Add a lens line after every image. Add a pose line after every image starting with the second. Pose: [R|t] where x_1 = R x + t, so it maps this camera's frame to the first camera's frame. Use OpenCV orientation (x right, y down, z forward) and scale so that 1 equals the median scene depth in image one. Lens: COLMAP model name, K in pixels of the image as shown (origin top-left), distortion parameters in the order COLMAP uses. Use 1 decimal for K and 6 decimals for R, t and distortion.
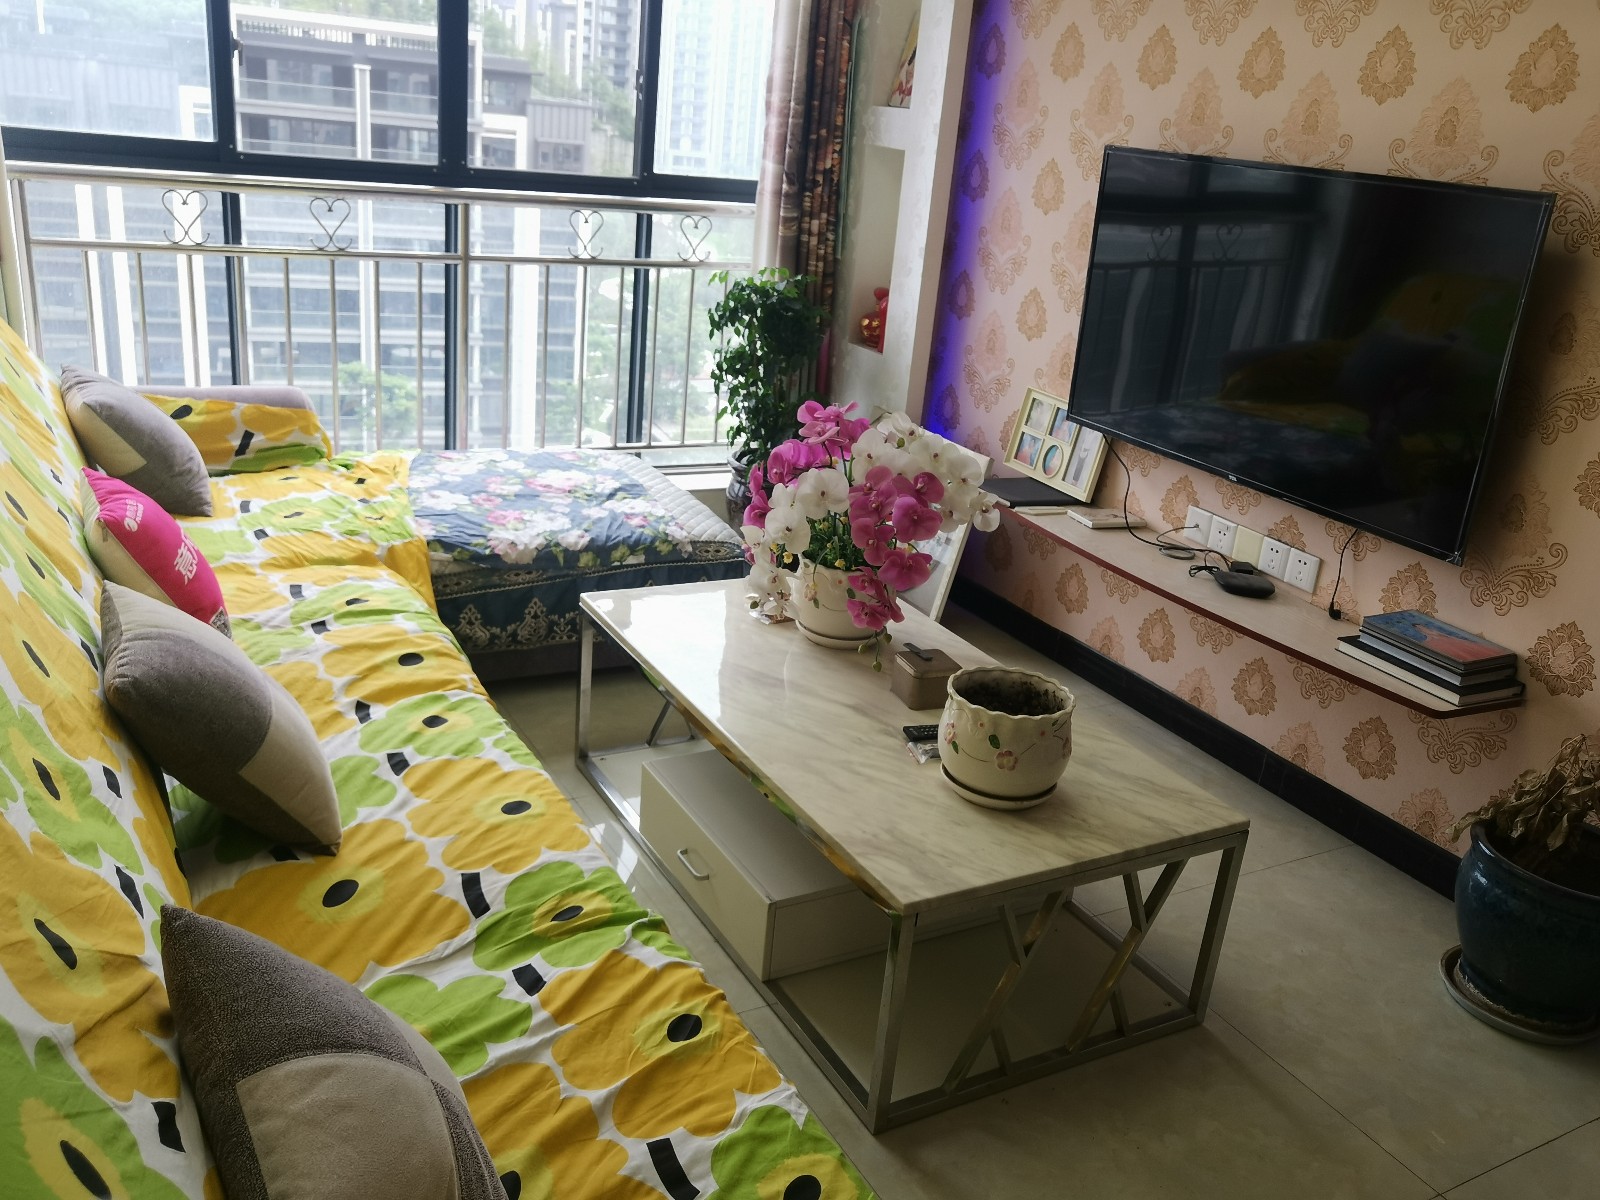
lens RADIAL K [[1338.3, 0, 798.2], [0, 1338.3, 604.1], [0, 0, 1]] dist [0.022281, 0.010603]
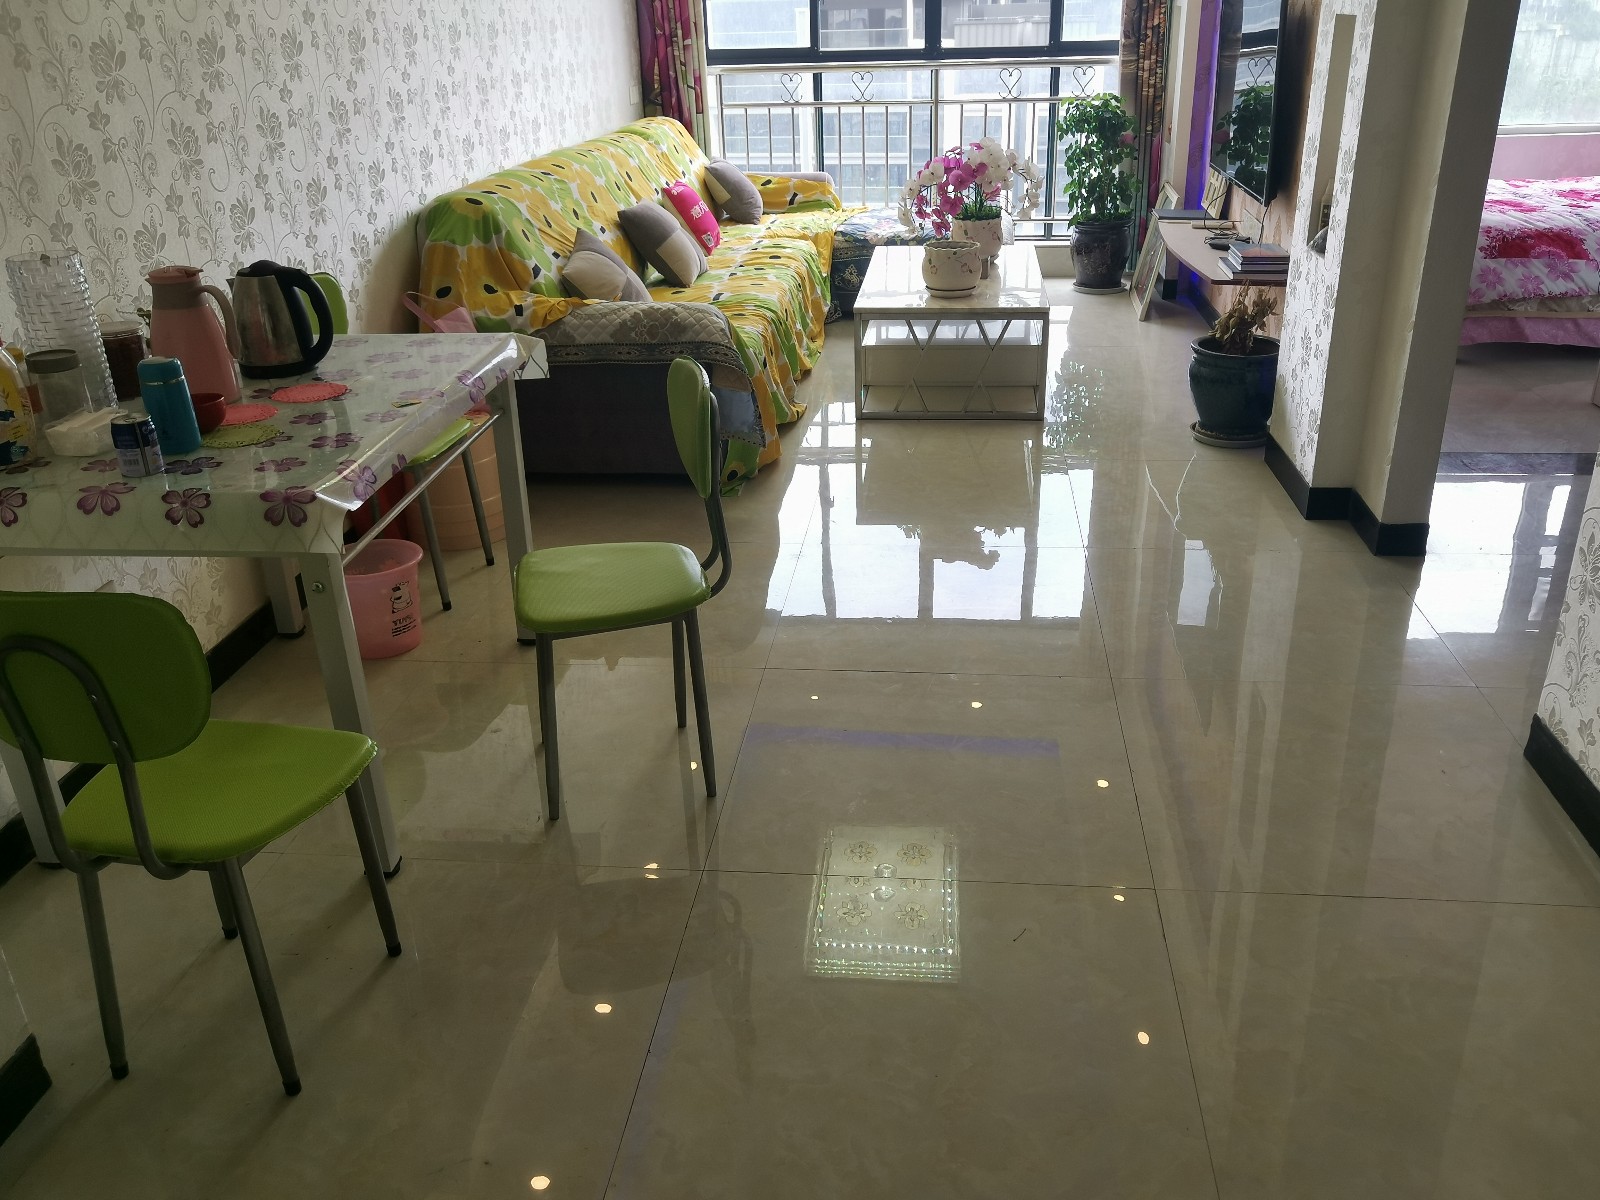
lens RADIAL K [[1338.3, 0, 802.5], [0, 1338.3, 599.5], [0, 0, 1]] dist [0.022281, 0.010603]
pose [[0.806685, 0.136312, -0.575046, 0.680329], [-0.113801, 0.990654, 0.075187, 0.262596], [0.579921, 0.004789, 0.814659, -0.501775]]
